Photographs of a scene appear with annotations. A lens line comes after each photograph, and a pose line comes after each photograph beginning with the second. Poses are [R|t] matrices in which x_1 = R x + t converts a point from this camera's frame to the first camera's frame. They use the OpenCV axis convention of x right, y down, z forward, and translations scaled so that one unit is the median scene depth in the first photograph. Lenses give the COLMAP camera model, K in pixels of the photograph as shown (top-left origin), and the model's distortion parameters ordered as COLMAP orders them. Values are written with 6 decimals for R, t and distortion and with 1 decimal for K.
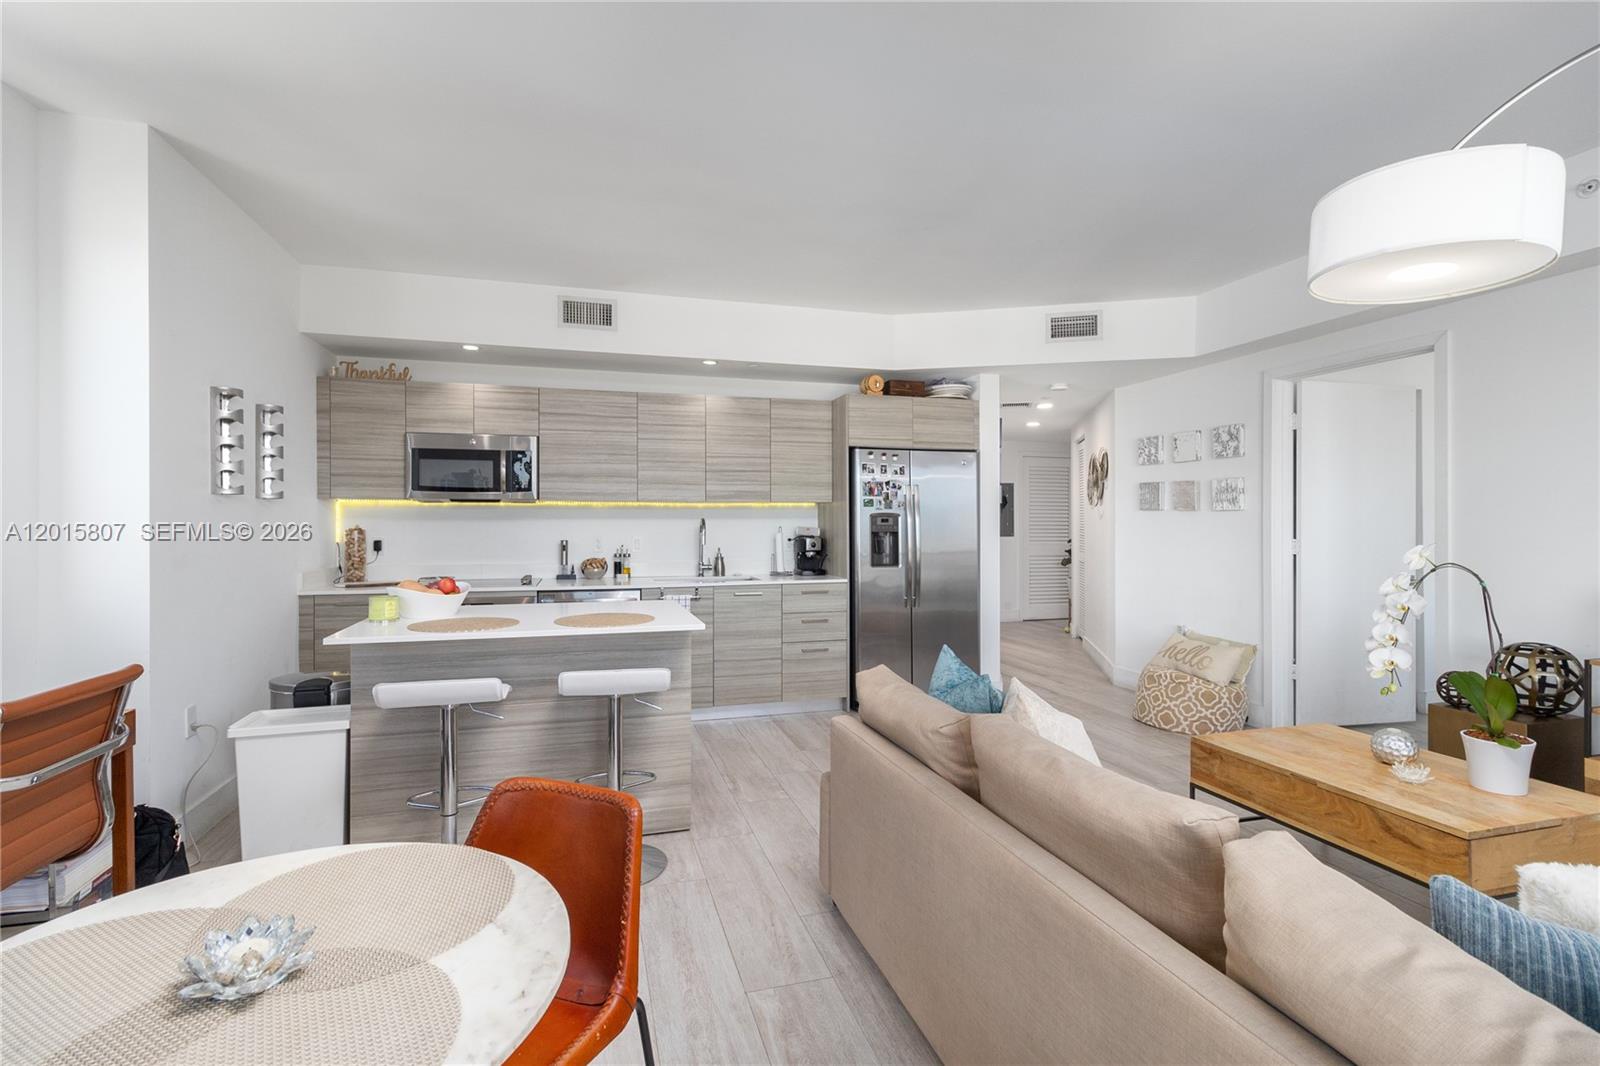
lens RADIAL K [[736.5, 0, 793.6], [0, 736.5, 524.9], [0, 0, 1]] dist [0.012023, -0.003186]
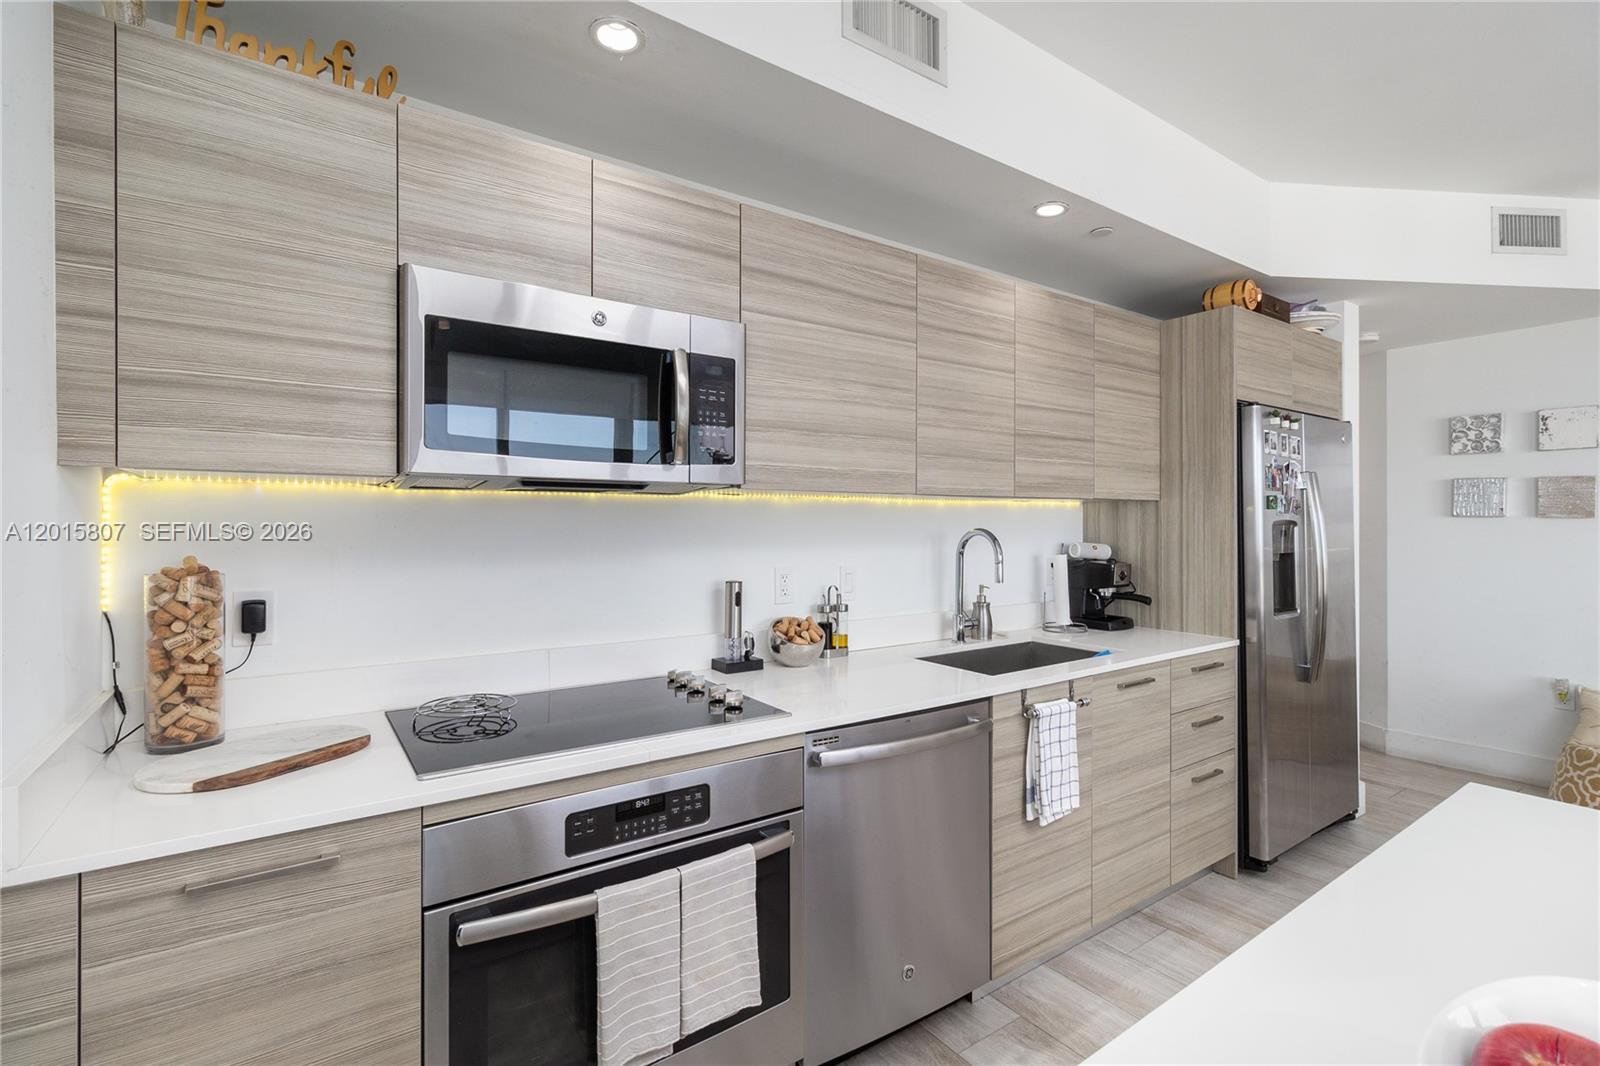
lens RADIAL K [[736.5, 0, 797.5], [0, 736.5, 524.3], [0, 0, 1]] dist [0.012023, -0.003186]
pose [[0.946133, 0.000958, 0.323777, -0.433607], [-0.001410, 0.999998, 0.001161, -0.013600], [-0.323775, -0.001555, 0.946133, 0.599474]]
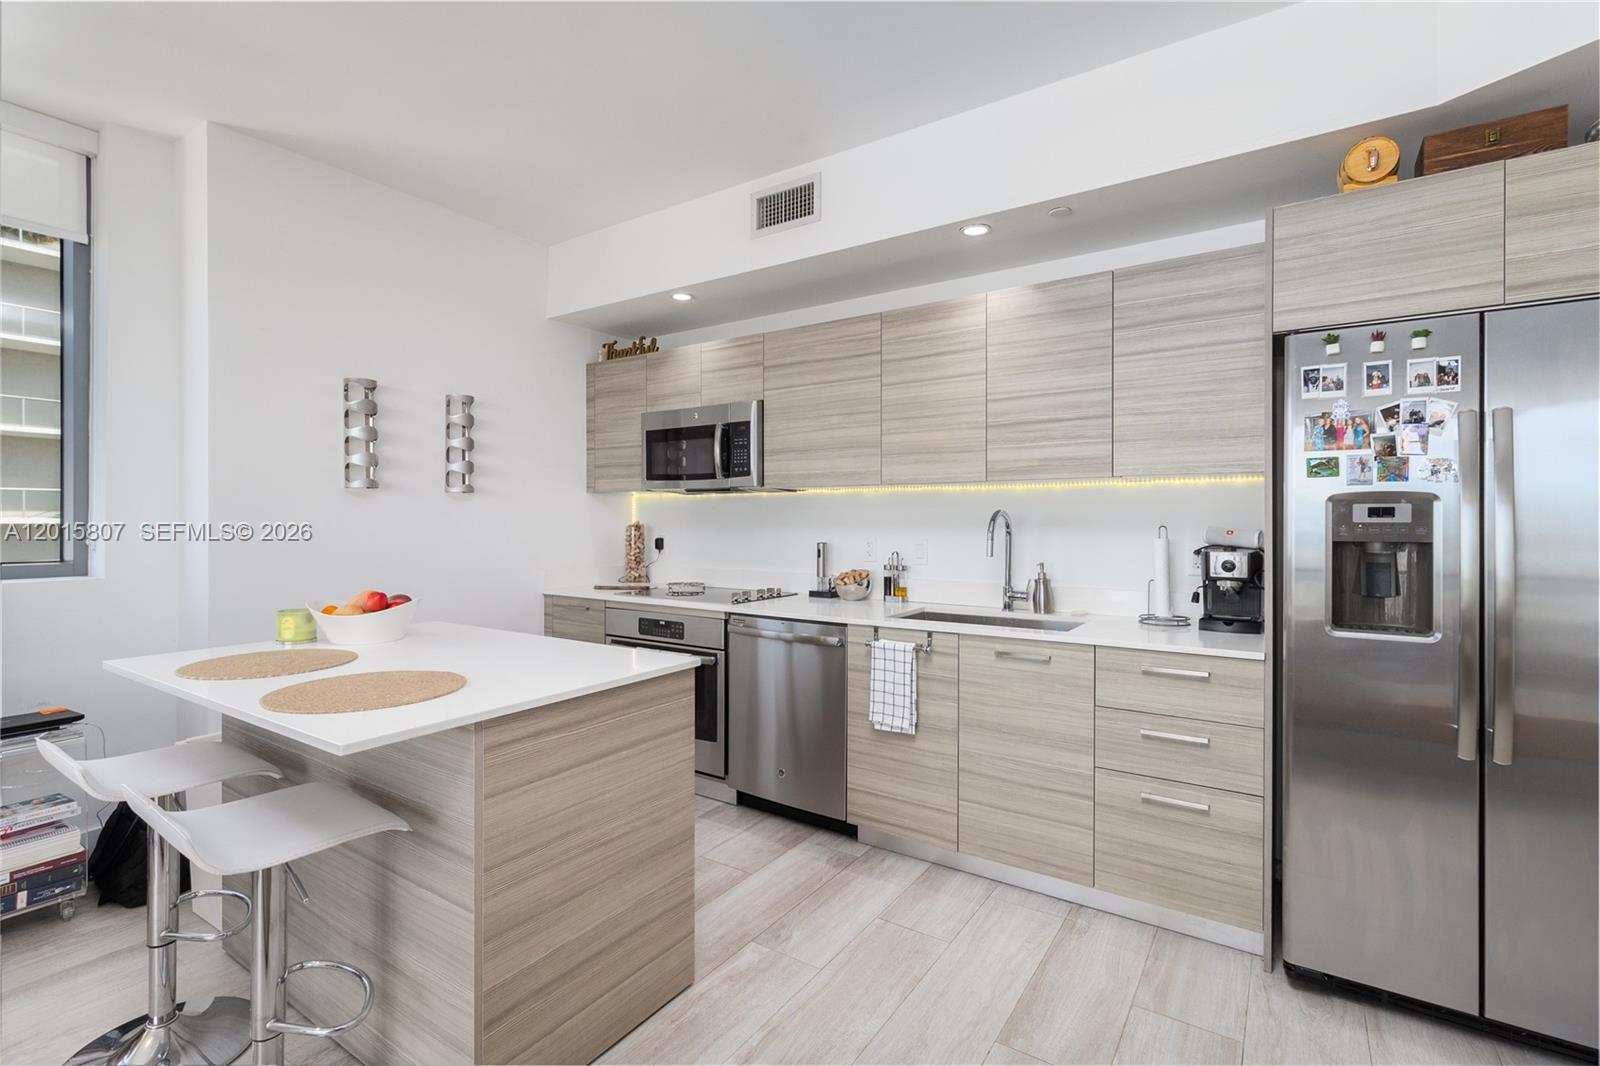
lens RADIAL K [[736.5, 0, 796.1], [0, 736.5, 524.0], [0, 0, 1]] dist [0.012023, -0.003186]
pose [[0.638533, 0.005558, -0.769574, 0.232577], [-0.003924, 0.999984, 0.003966, -0.000023], [0.769584, 0.000488, 0.638545, 0.544885]]
